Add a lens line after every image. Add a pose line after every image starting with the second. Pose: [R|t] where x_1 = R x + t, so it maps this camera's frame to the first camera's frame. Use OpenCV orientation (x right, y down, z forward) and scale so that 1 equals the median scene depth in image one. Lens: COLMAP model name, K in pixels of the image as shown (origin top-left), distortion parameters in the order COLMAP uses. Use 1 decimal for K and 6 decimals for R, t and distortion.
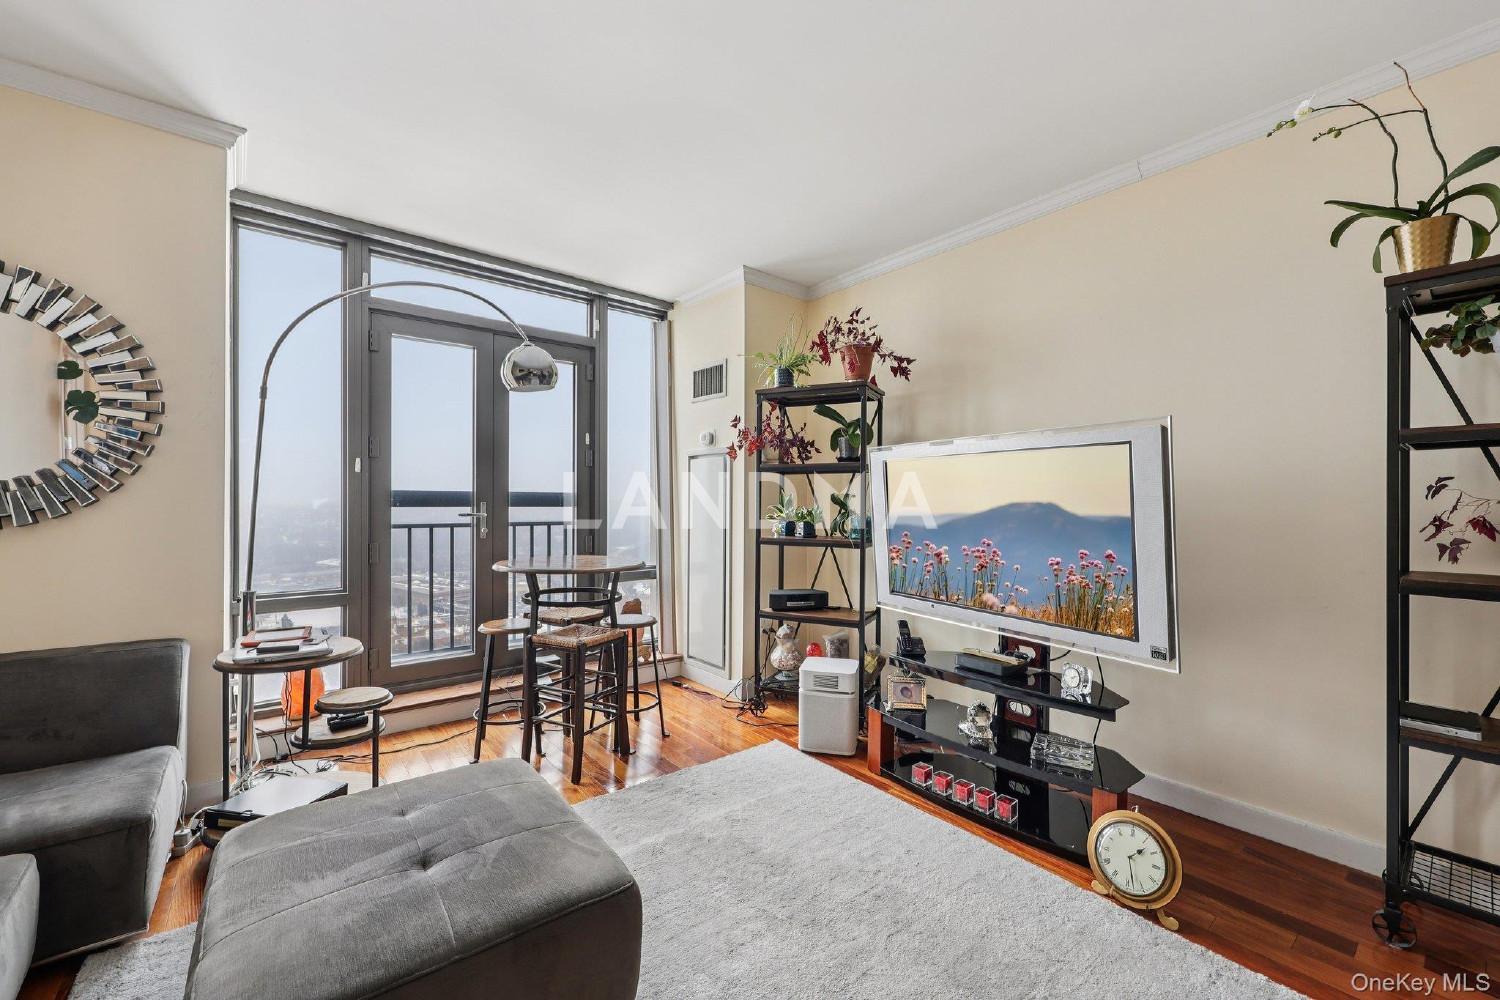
lens RADIAL K [[614.2, 0, 750.6], [0, 614.2, 497.7], [0, 0, 1]] dist [-0.000354, -0.000255]
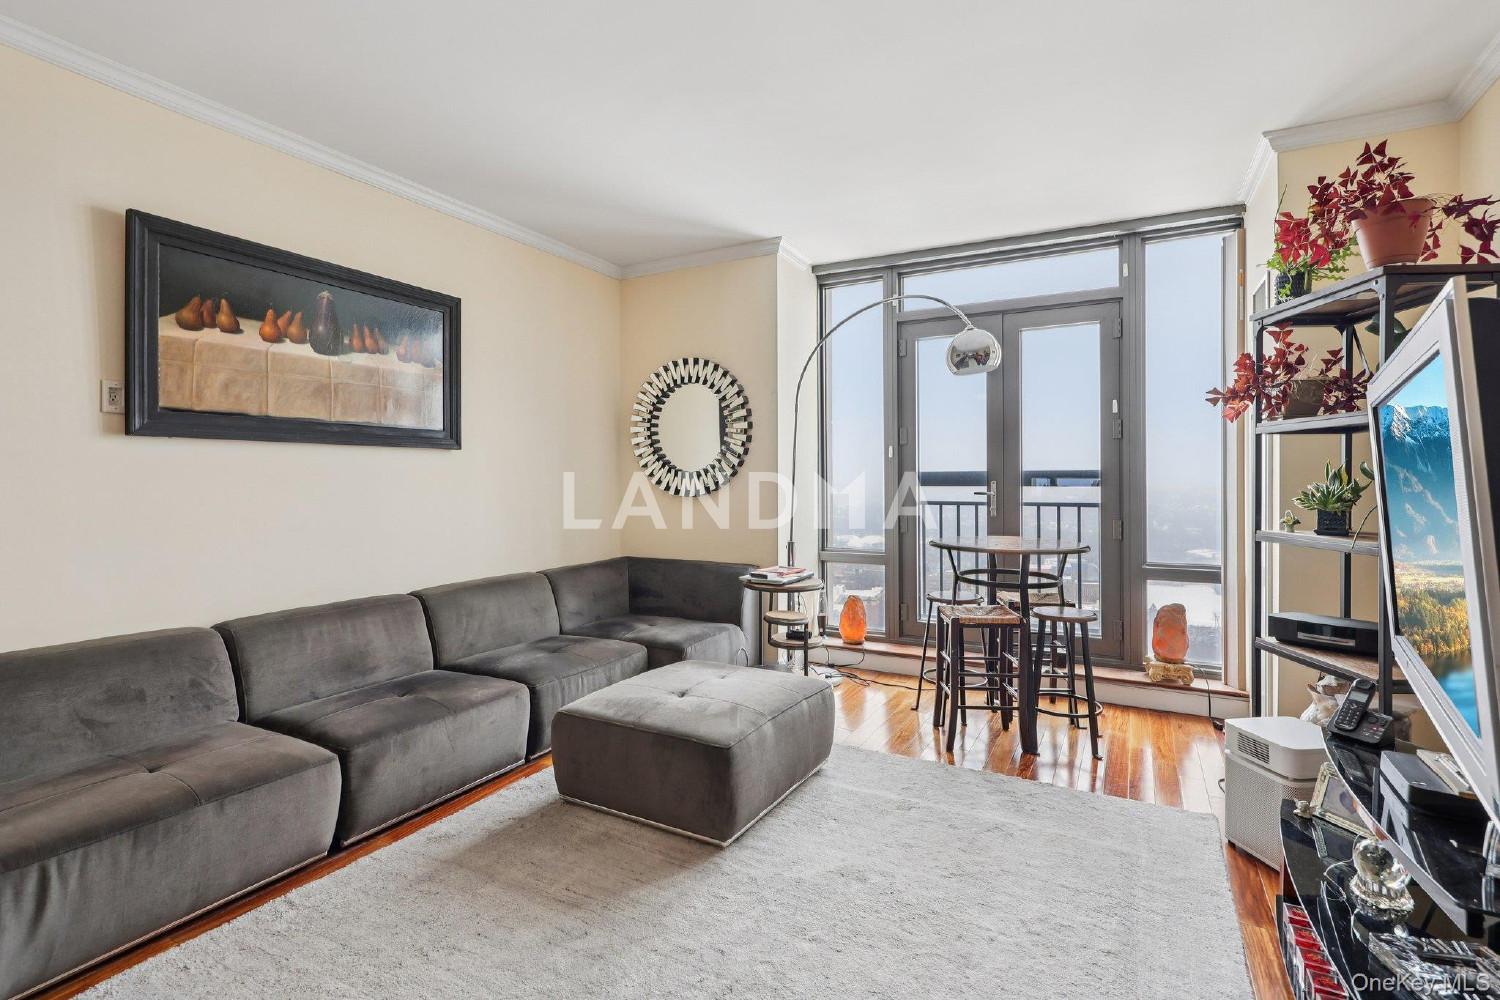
lens RADIAL K [[720.2, 0, 750.6], [0, 720.2, 492.3], [0, 0, 1]] dist [-0.001161, 0.000076]
pose [[0.372754, 0.009816, -0.927878, 0.539373], [0.012955, 0.999792, 0.015781, 0.001269], [0.927840, -0.017903, 0.372549, 0.172143]]
